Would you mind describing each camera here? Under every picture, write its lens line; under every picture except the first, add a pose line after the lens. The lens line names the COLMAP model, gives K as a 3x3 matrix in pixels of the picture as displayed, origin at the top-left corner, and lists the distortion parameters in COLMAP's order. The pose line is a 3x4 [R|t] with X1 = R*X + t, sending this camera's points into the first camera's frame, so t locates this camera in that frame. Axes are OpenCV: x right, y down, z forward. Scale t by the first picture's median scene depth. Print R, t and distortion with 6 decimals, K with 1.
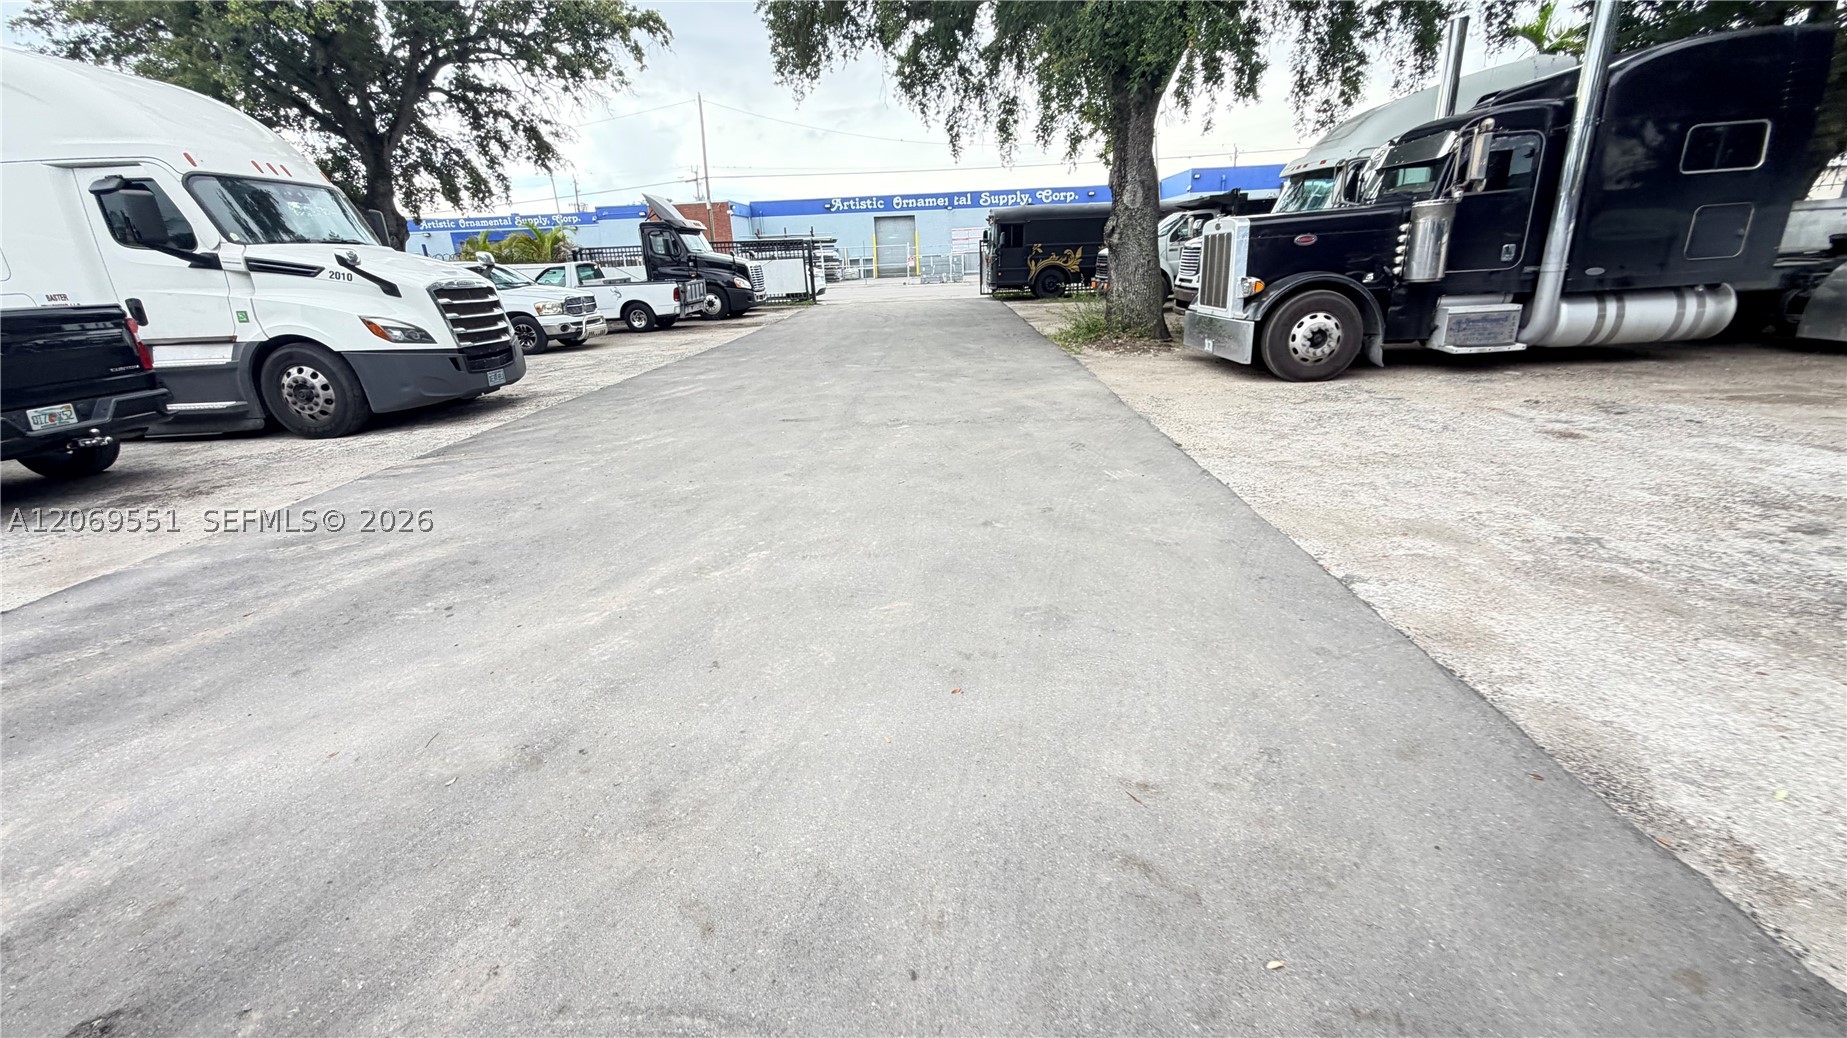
lens RADIAL K [[734.1, 0, 918.9], [0, 734.1, 523.3], [0, 0, 1]] dist [0.000101, -0.000236]
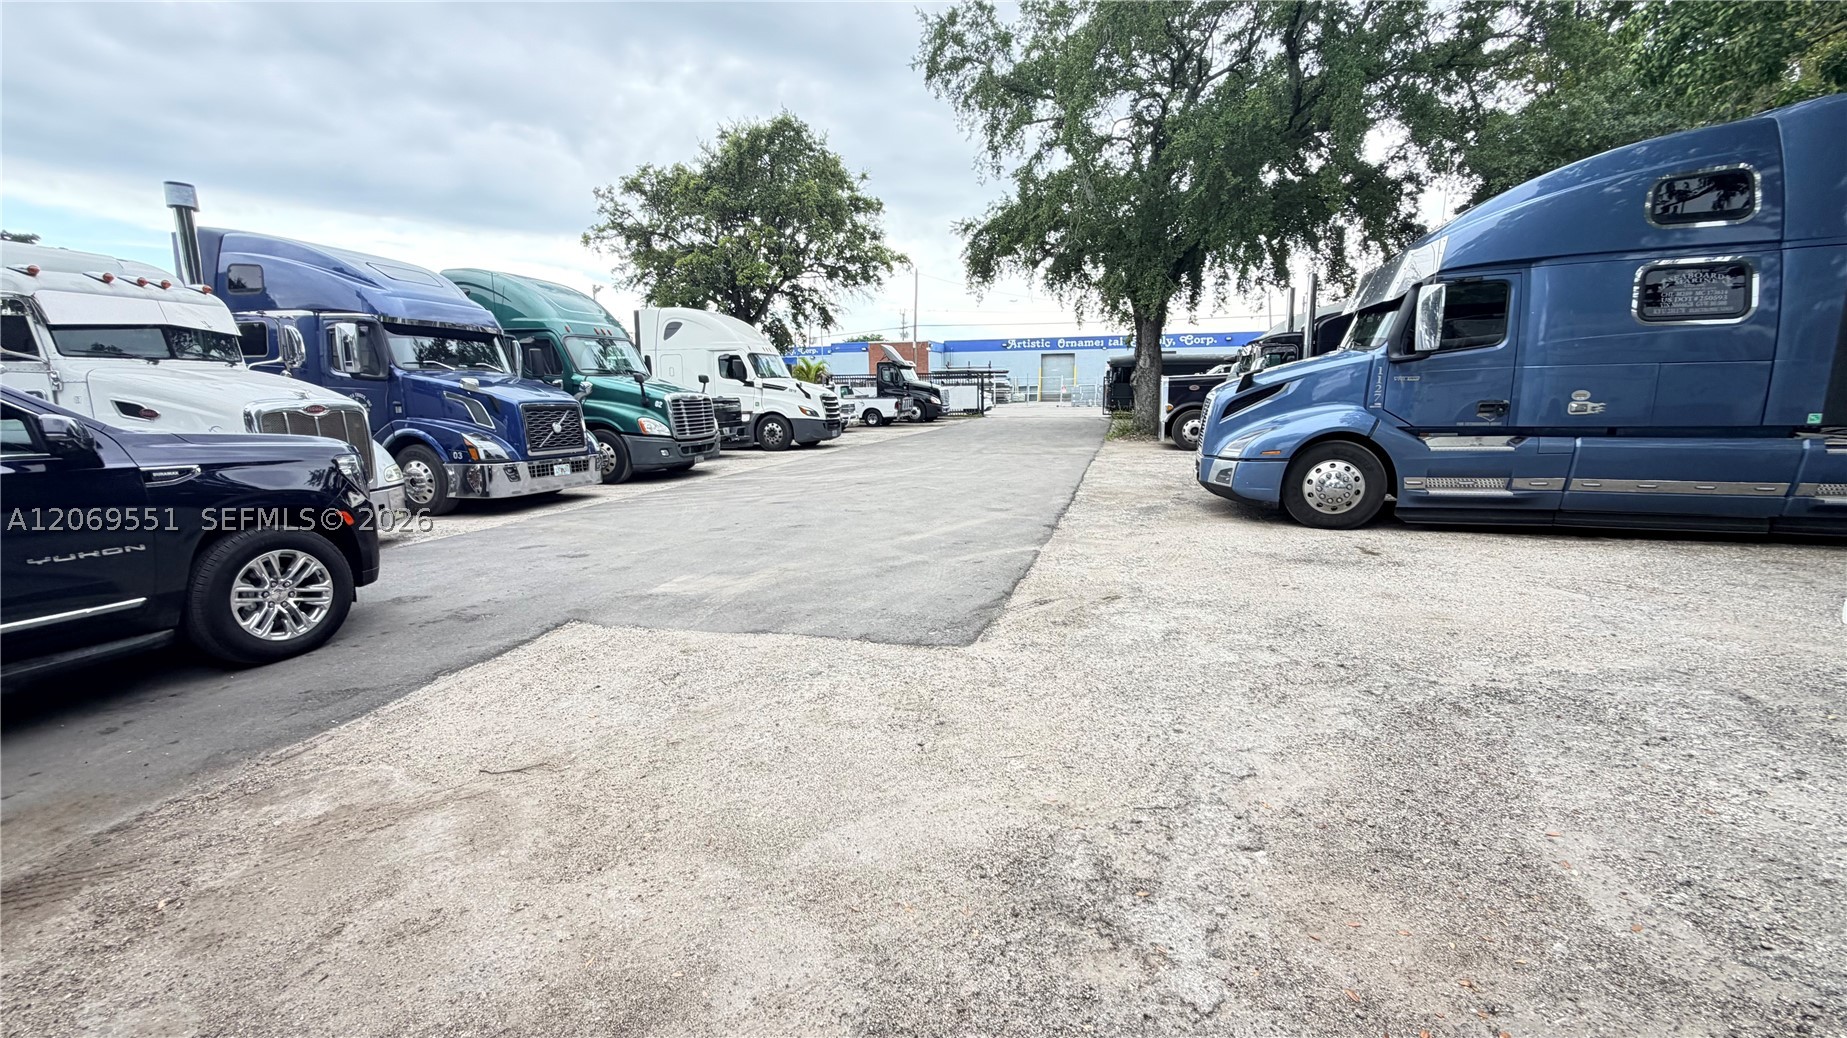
lens RADIAL K [[734.1, 0, 918.9], [0, 734.1, 523.3], [0, 0, 1]] dist [0.000101, -0.000236]
pose [[0.971405, 0.070865, -0.226605, 0.100822], [-0.105525, 0.983834, -0.144693, 0.165965], [0.212688, 0.164468, 0.963179, -0.486006]]
